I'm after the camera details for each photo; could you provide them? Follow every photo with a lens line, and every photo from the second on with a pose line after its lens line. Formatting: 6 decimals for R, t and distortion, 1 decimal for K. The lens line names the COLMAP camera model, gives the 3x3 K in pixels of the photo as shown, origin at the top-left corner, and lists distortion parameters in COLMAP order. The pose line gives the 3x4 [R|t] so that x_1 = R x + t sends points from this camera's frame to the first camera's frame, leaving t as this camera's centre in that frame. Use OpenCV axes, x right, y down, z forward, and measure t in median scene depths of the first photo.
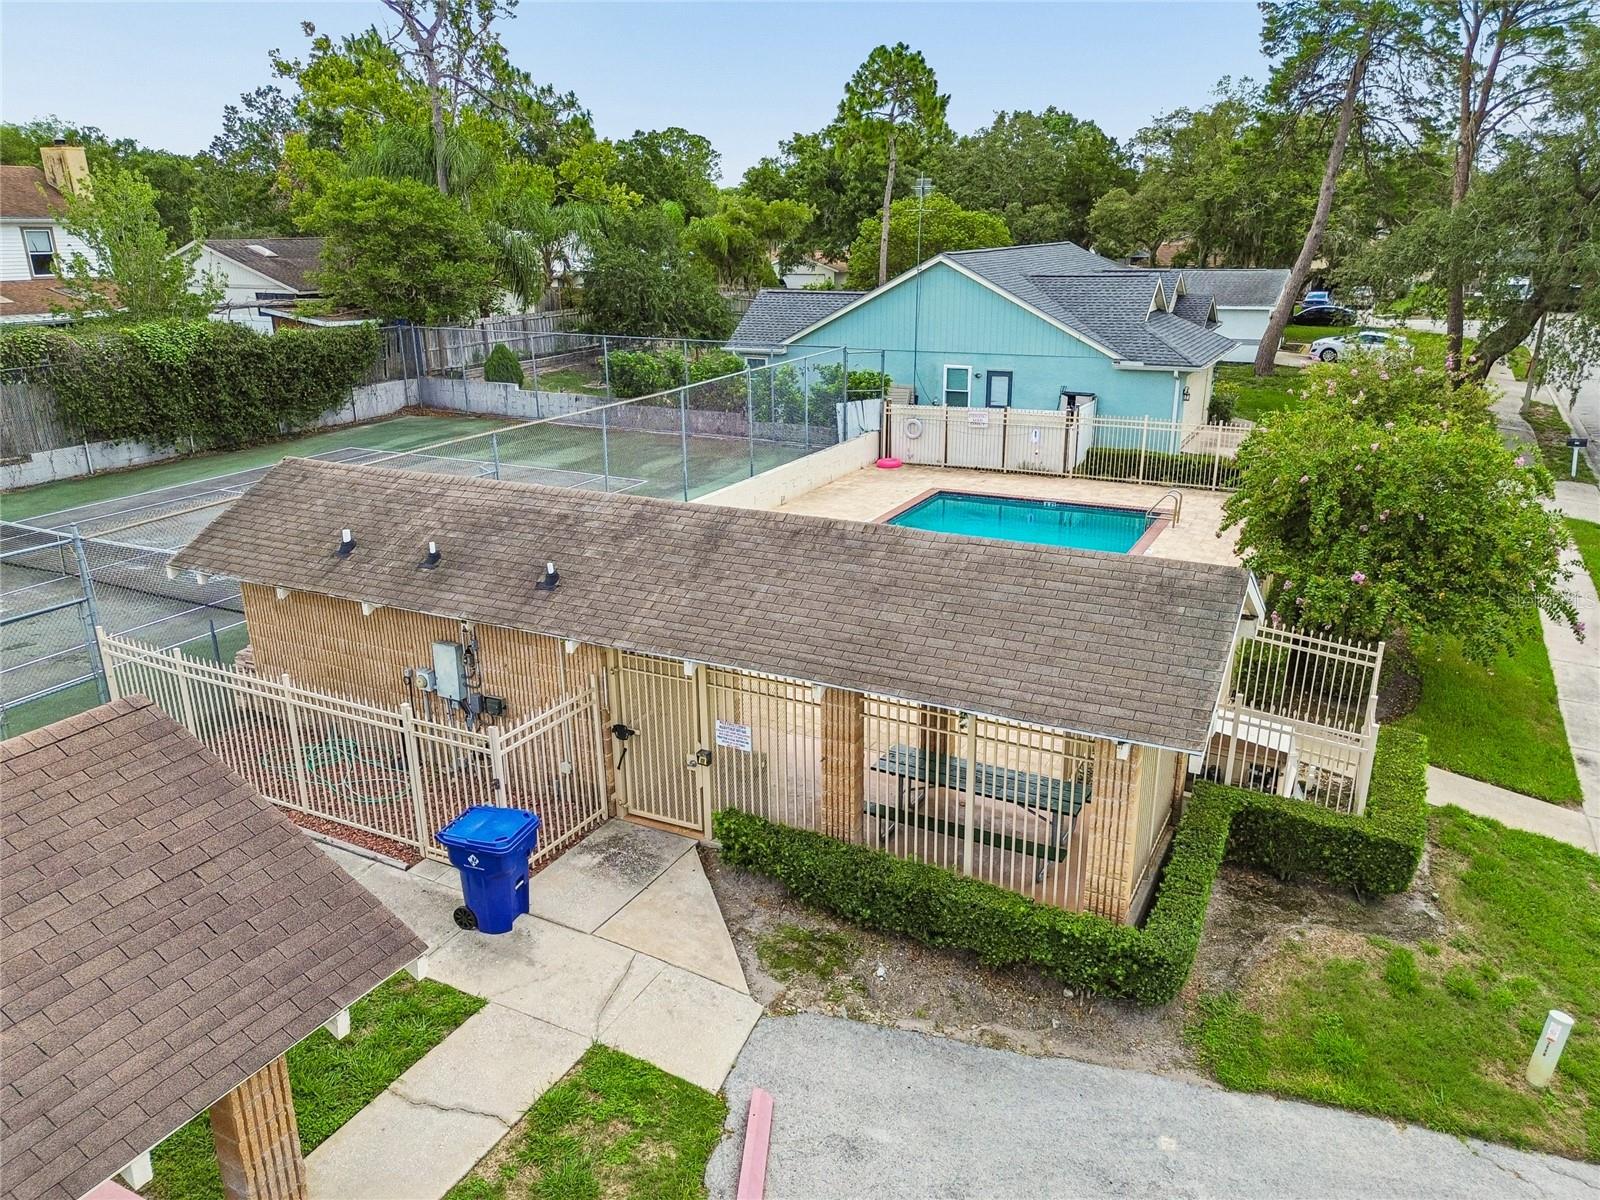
lens RADIAL K [[1141.7, 0, 800.0], [0, 1141.7, 600.0], [0, 0, 1]] dist [0.073797, -0.051407]
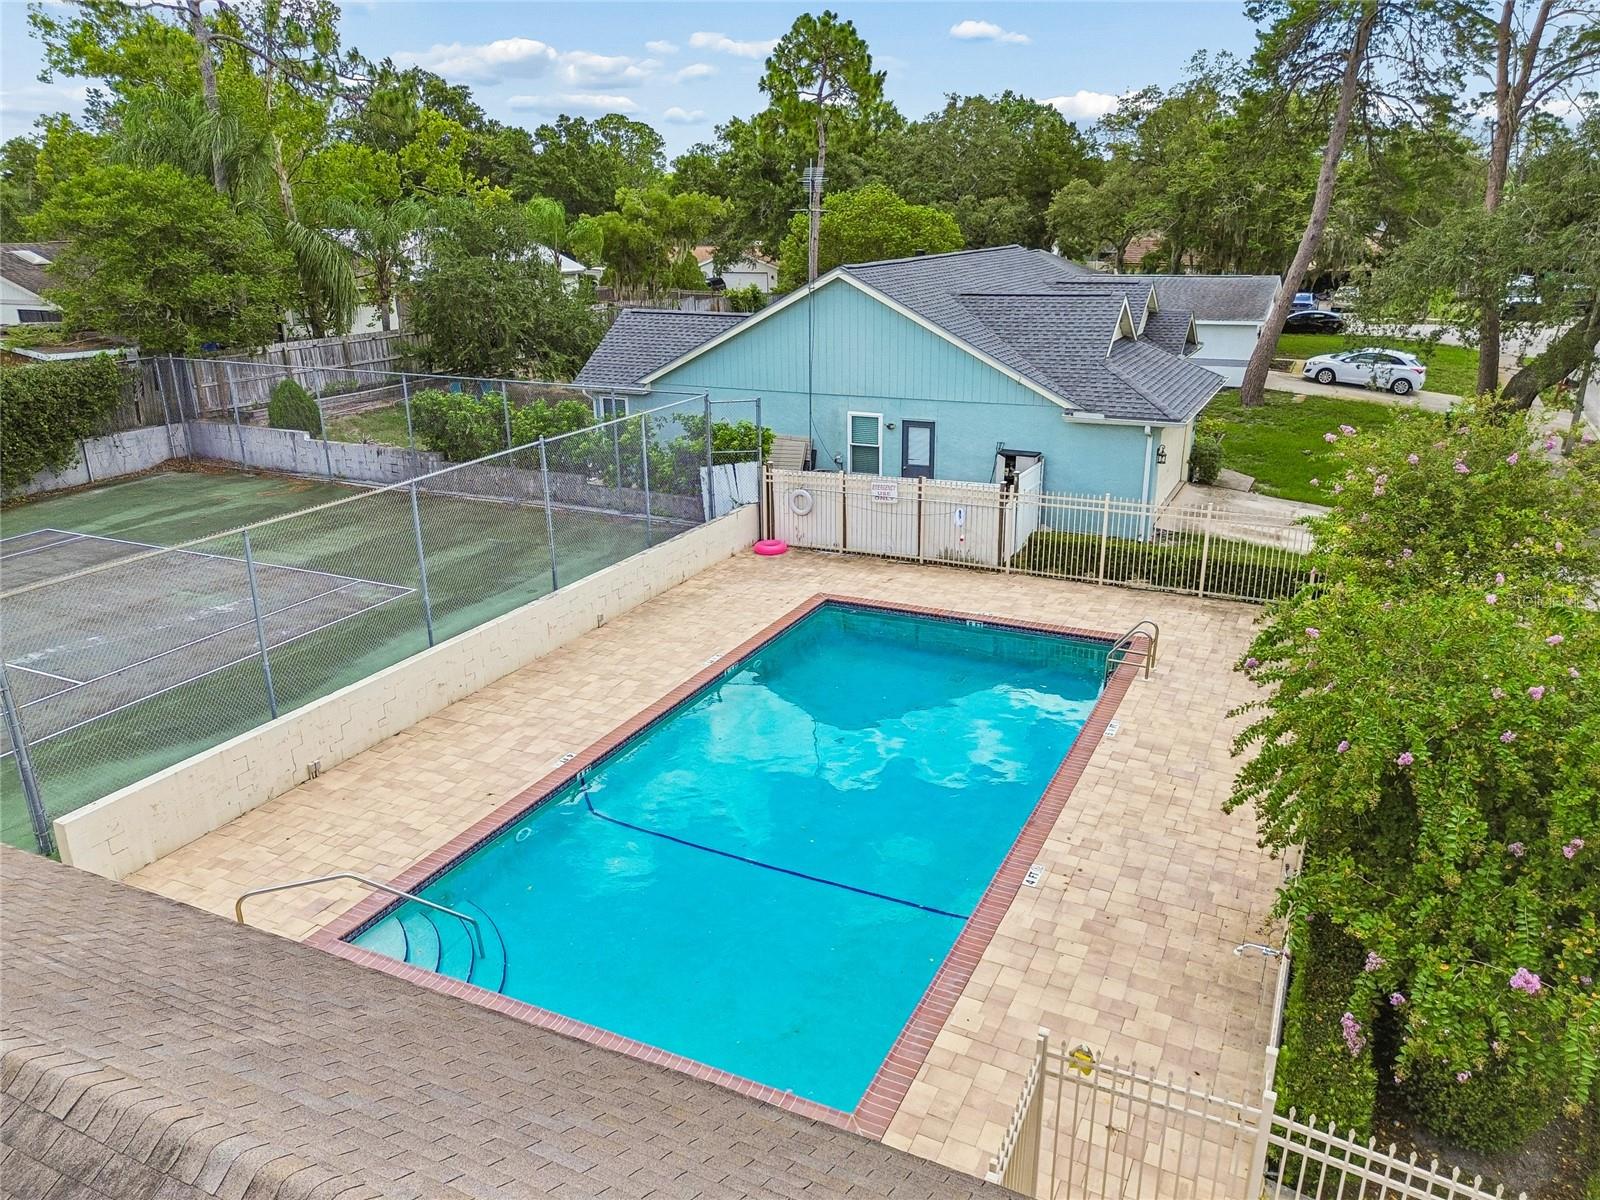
lens RADIAL K [[1141.7, 0, 800.0], [0, 1141.7, 600.0], [0, 0, 1]] dist [0.073797, -0.051407]
pose [[0.999712, -0.010110, 0.021749, 0.056857], [0.009947, 0.999922, 0.007586, -0.063807], [-0.021824, -0.007367, 0.999735, 0.175294]]
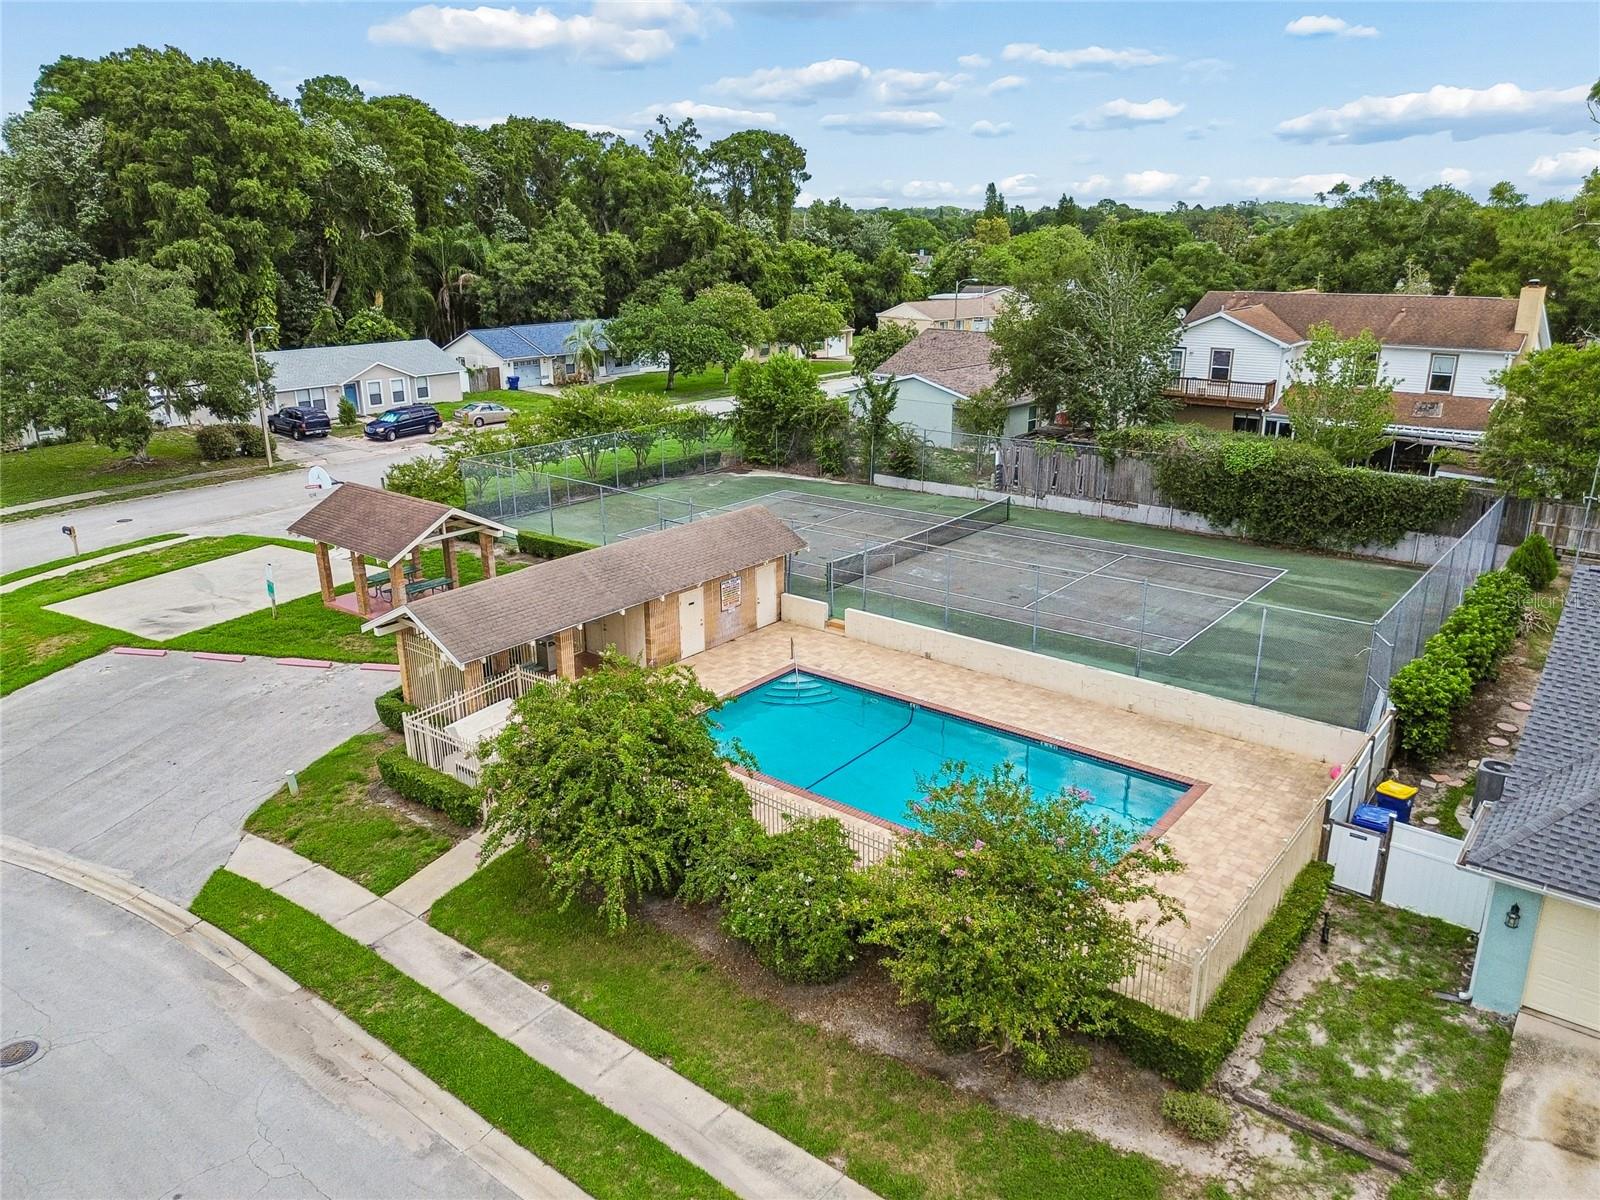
lens RADIAL K [[1141.7, 0, 800.0], [0, 1141.7, 600.0], [0, 0, 1]] dist [0.073797, -0.051407]
pose [[-0.184523, 0.317731, -0.930053, 0.595318], [-0.306969, 0.880330, 0.361648, -0.279285], [0.933660, 0.352230, -0.064908, 0.460249]]
